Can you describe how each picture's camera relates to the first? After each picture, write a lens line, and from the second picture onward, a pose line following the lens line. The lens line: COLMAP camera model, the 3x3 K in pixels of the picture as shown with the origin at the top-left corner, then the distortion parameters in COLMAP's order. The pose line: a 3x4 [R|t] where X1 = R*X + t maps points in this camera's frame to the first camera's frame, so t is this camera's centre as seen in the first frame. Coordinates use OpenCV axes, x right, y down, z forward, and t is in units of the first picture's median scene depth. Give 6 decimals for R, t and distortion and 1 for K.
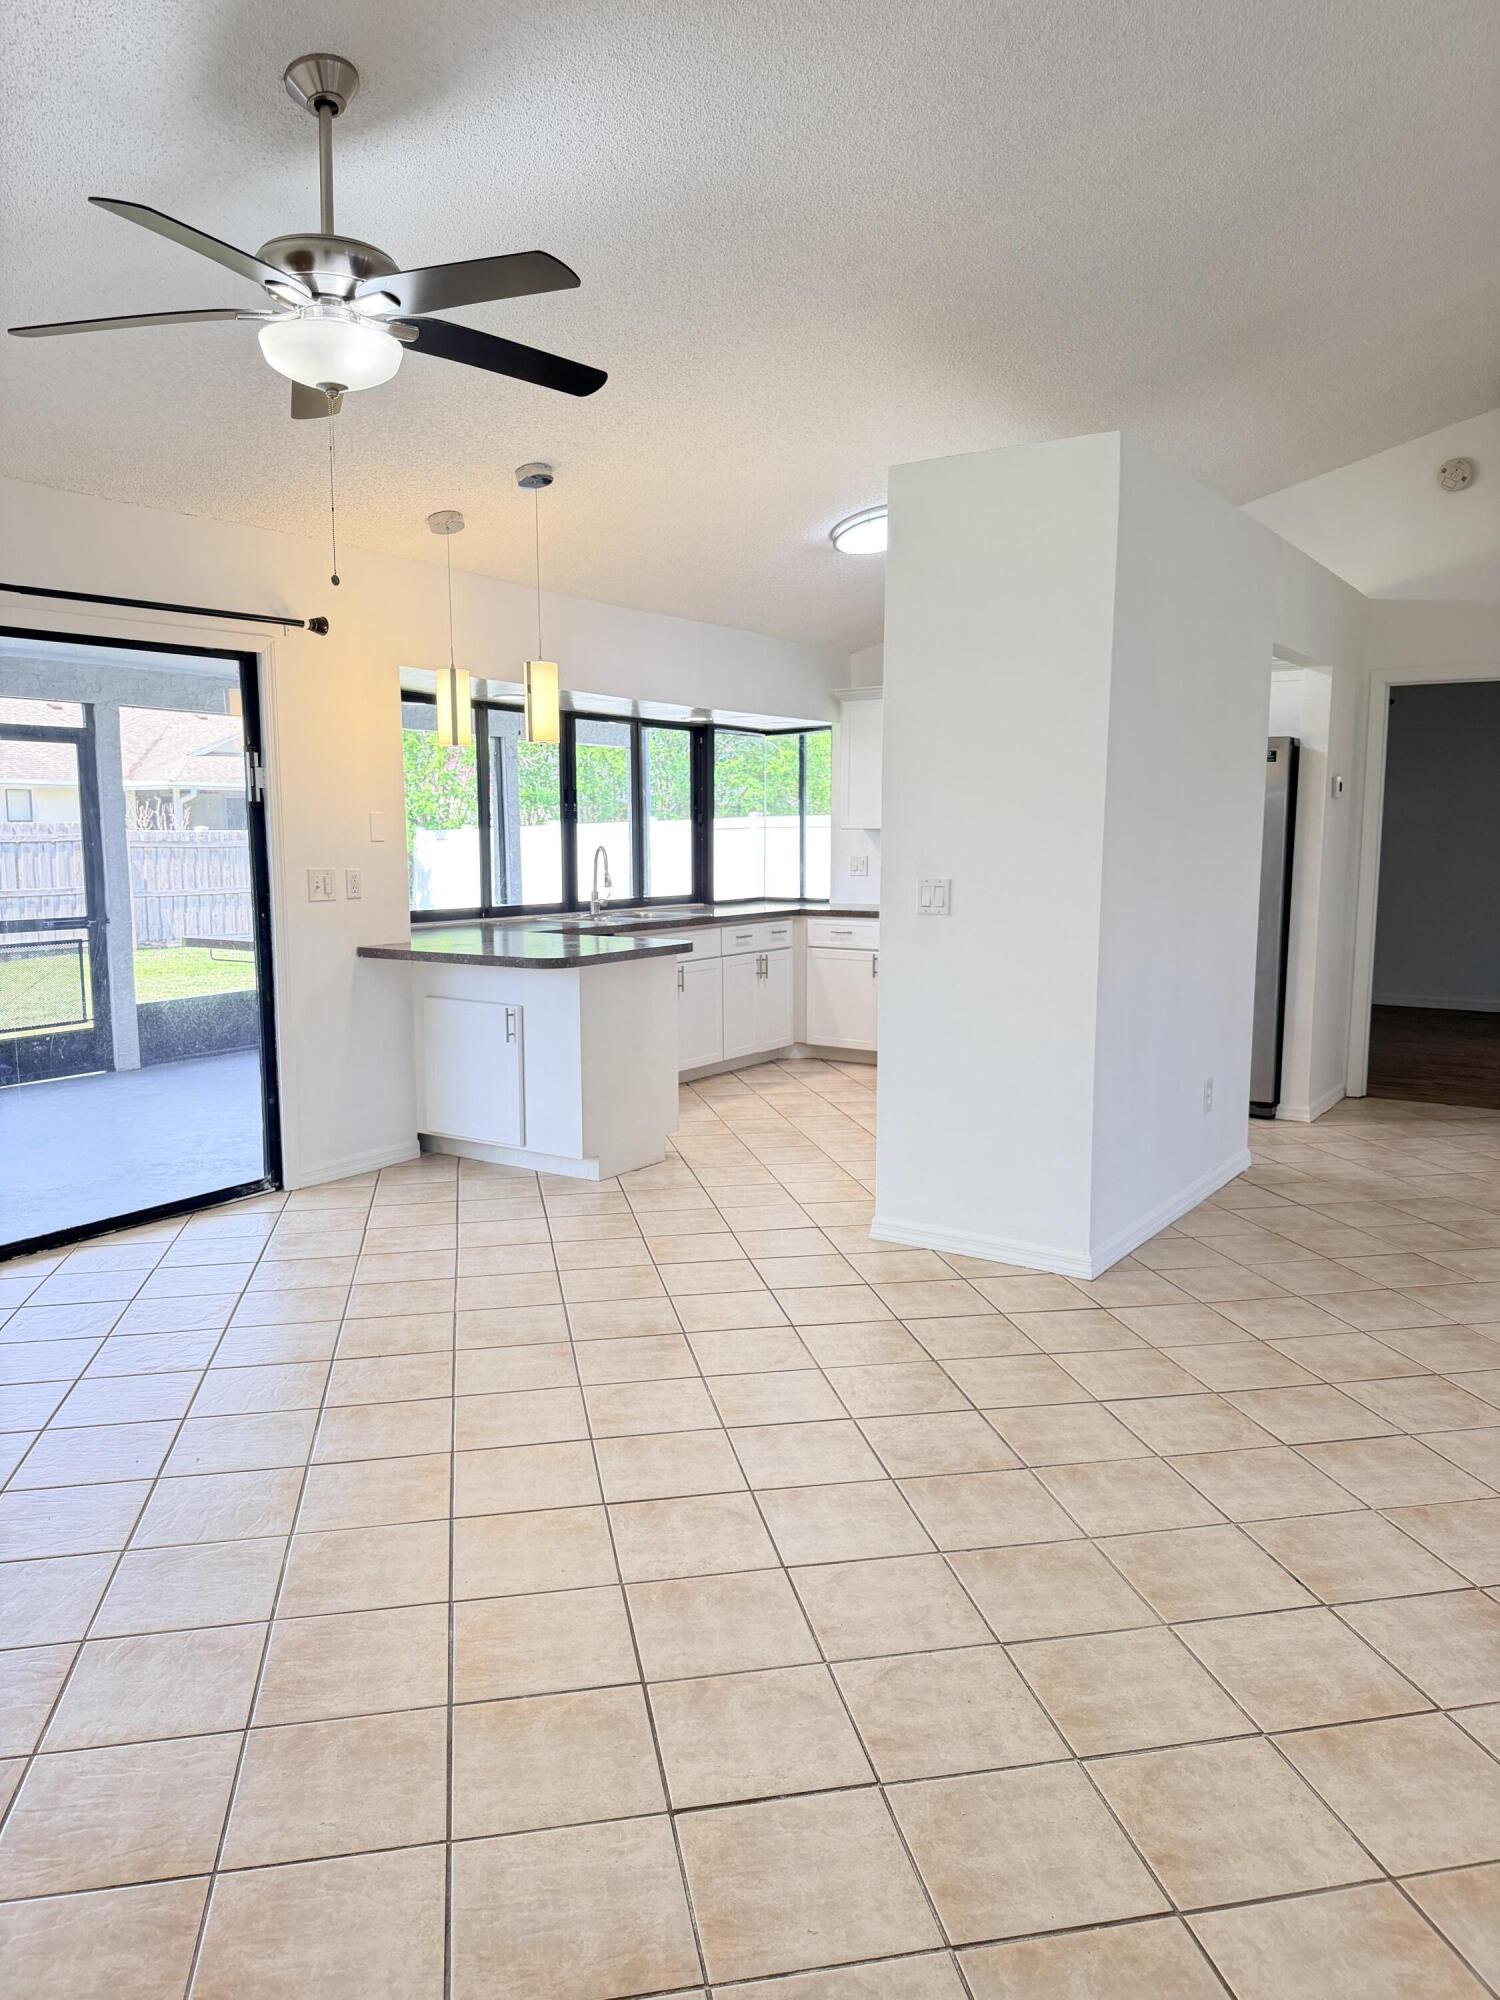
lens RADIAL K [[1403.3, 0, 746.3], [0, 1403.3, 1000.9], [0, 0, 1]] dist [0.037936, -0.049393]
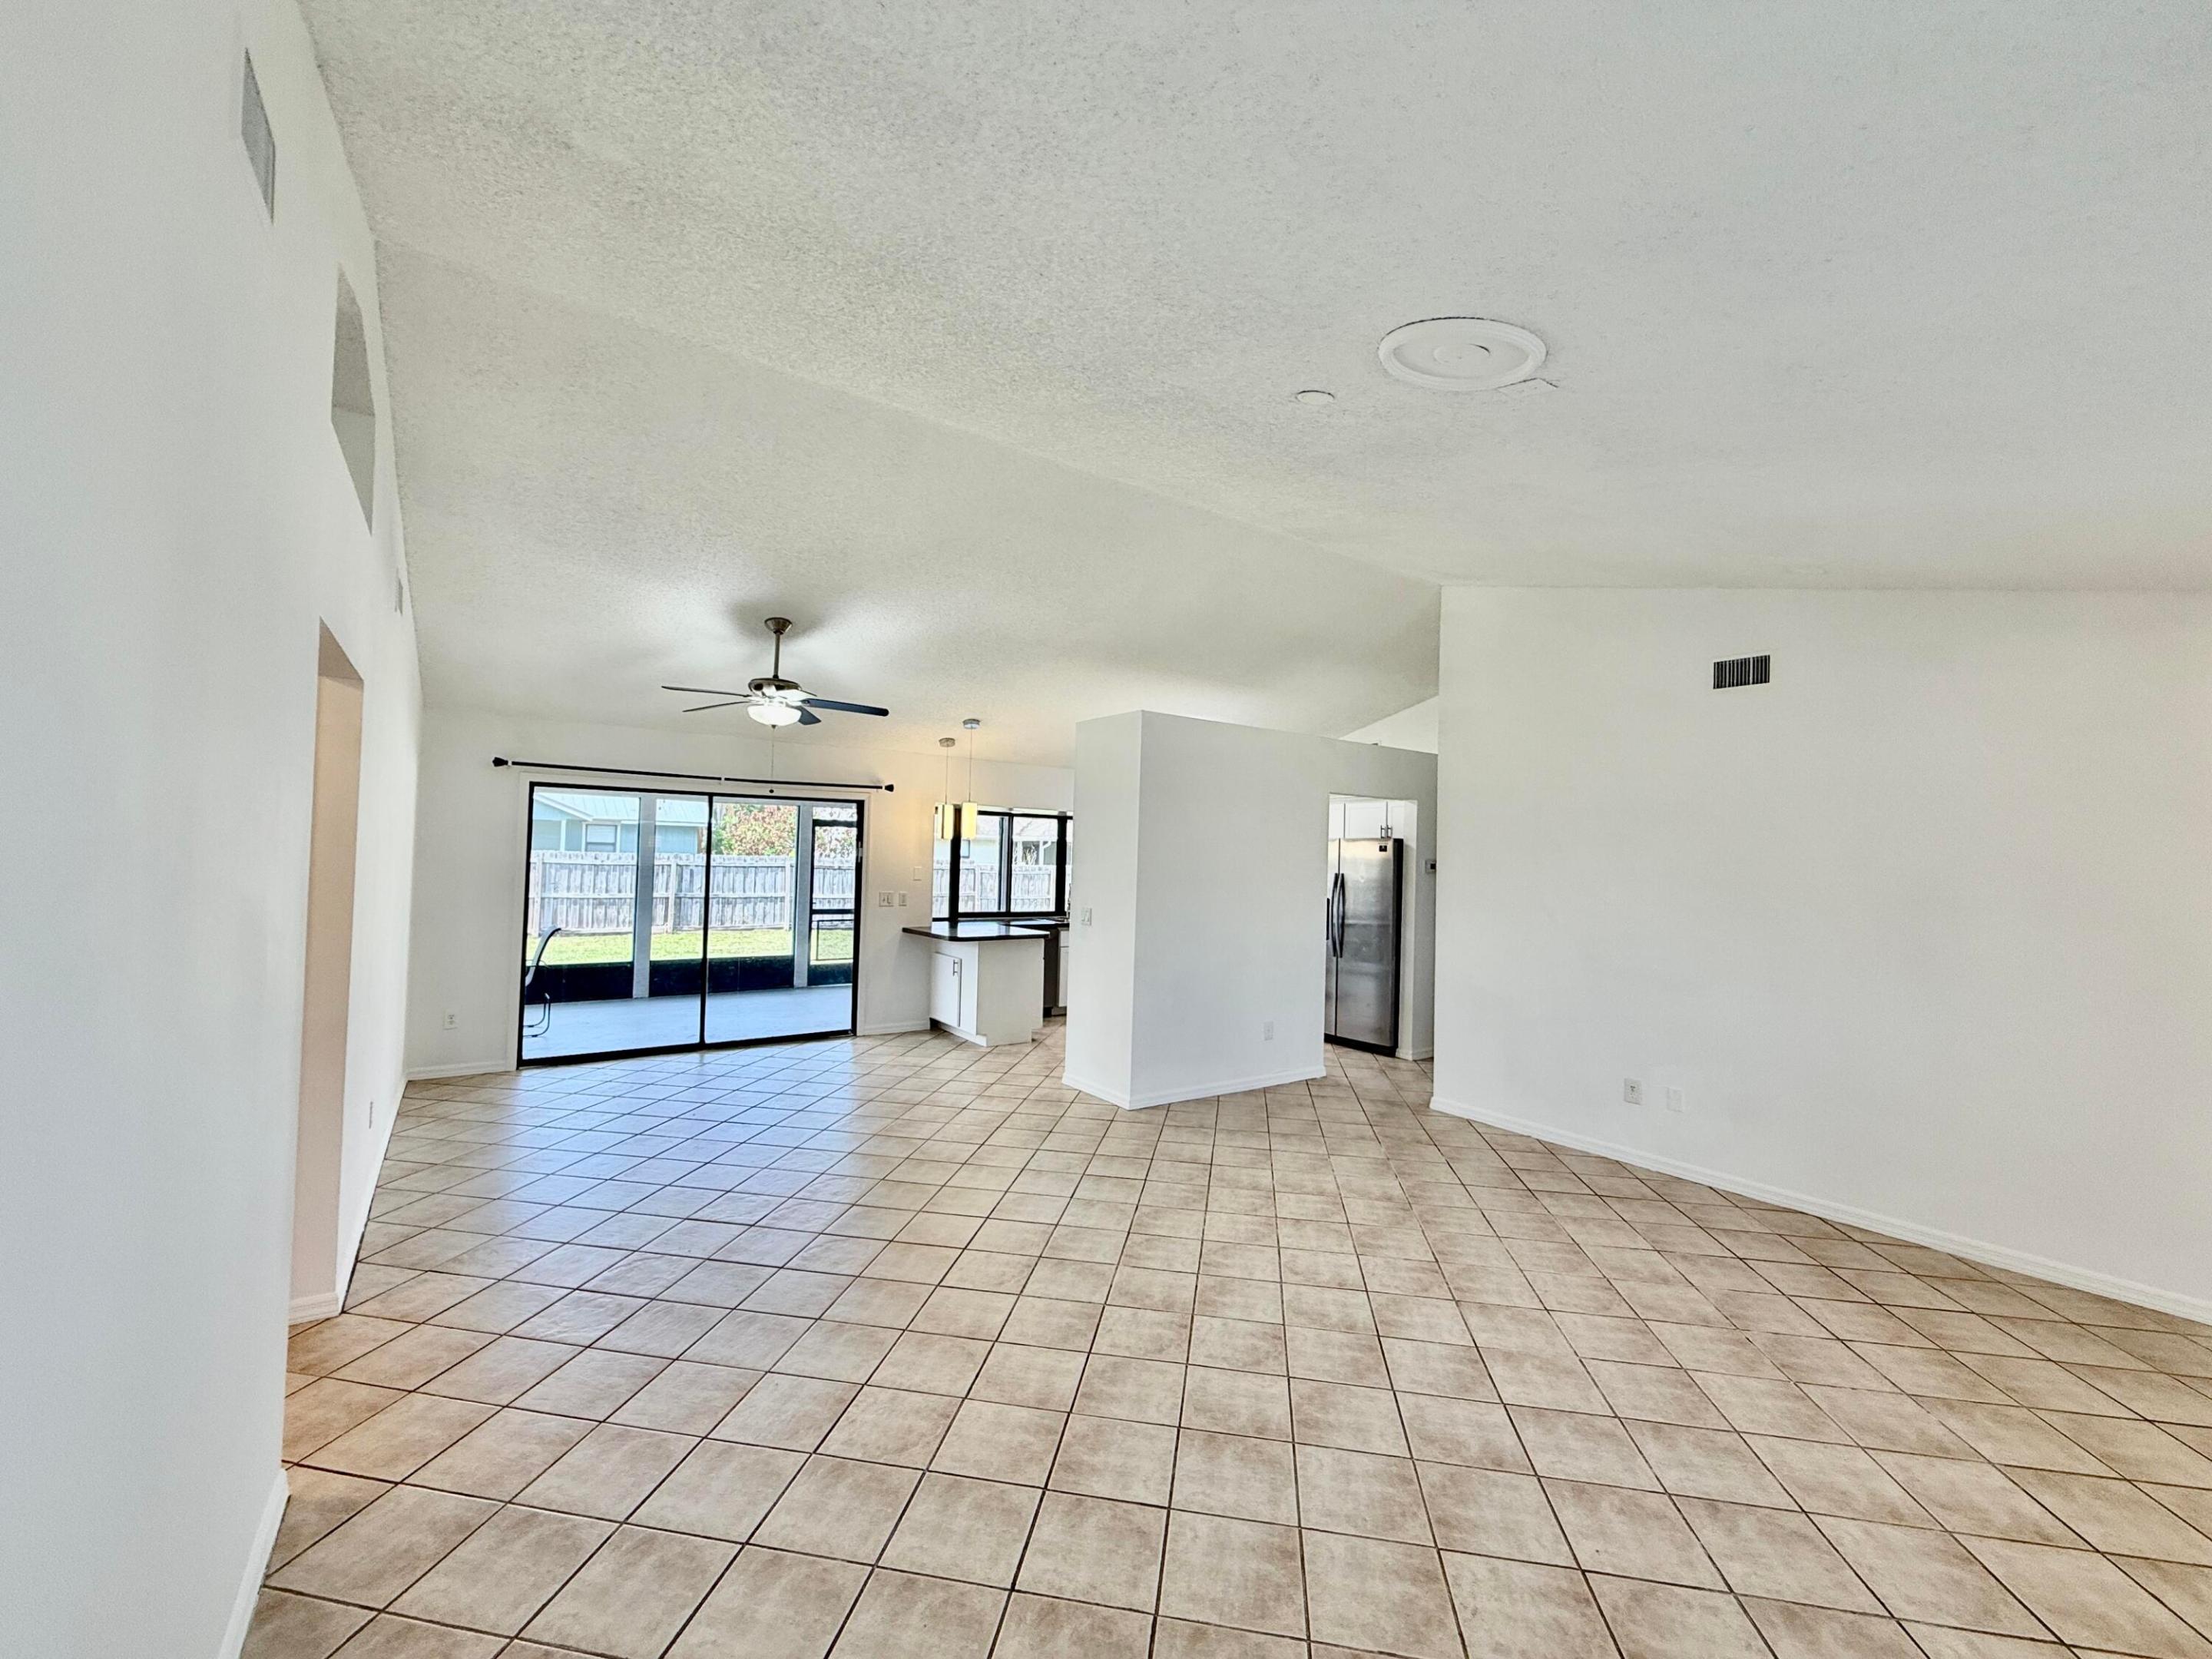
lens RADIAL K [[880.8, 0, 1100.1], [0, 880.8, 826.0], [0, 0, 1]] dist [-0.002573, 0.000959]
pose [[0.933519, 0.009154, -0.358410, 0.512351], [-0.068062, 0.986020, -0.152091, -0.006774], [0.352008, 0.166374, 0.921092, -0.193293]]
